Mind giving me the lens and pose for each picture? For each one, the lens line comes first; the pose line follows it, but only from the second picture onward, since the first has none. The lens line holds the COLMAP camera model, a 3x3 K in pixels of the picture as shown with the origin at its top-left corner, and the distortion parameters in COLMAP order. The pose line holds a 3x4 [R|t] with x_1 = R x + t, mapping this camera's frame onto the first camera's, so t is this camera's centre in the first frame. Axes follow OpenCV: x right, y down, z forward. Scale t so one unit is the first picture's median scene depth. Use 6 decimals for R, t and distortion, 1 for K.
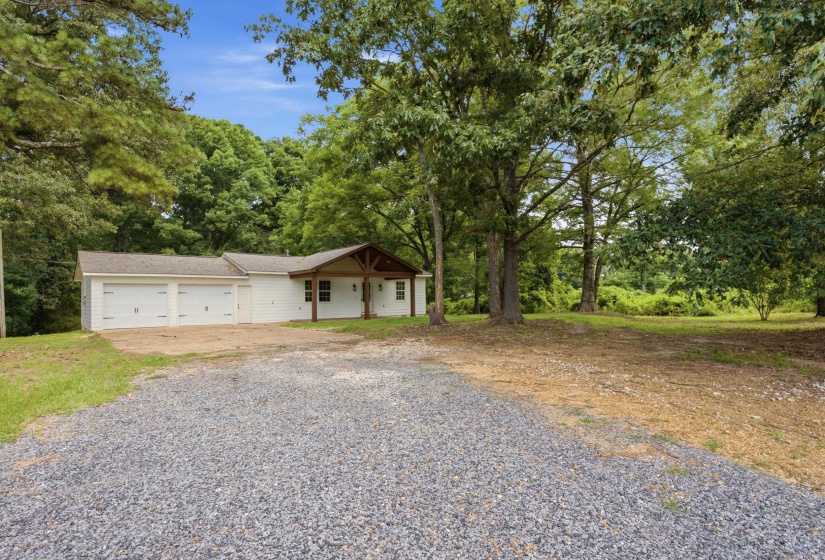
lens RADIAL K [[394.4, 0, 412.5], [0, 394.4, 280.0], [0, 0, 1]] dist [0.003663, 0.000582]
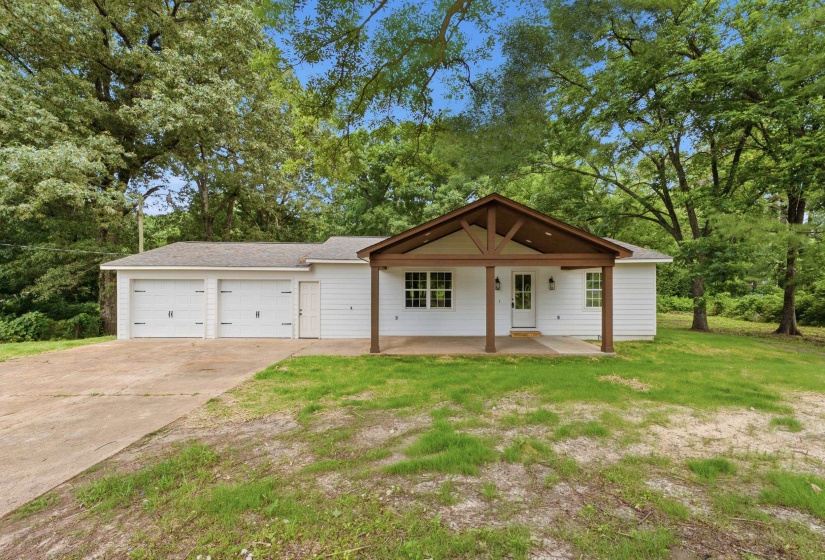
lens RADIAL K [[353.8, 0, 412.5], [0, 353.8, 280.0], [0, 0, 1]] dist [-0.001517, -0.000195]
pose [[0.802377, 0.008164, -0.596762, 0.061254], [0.011240, 0.999522, 0.028786, -0.003080], [0.596712, -0.029805, 0.801902, 0.515291]]
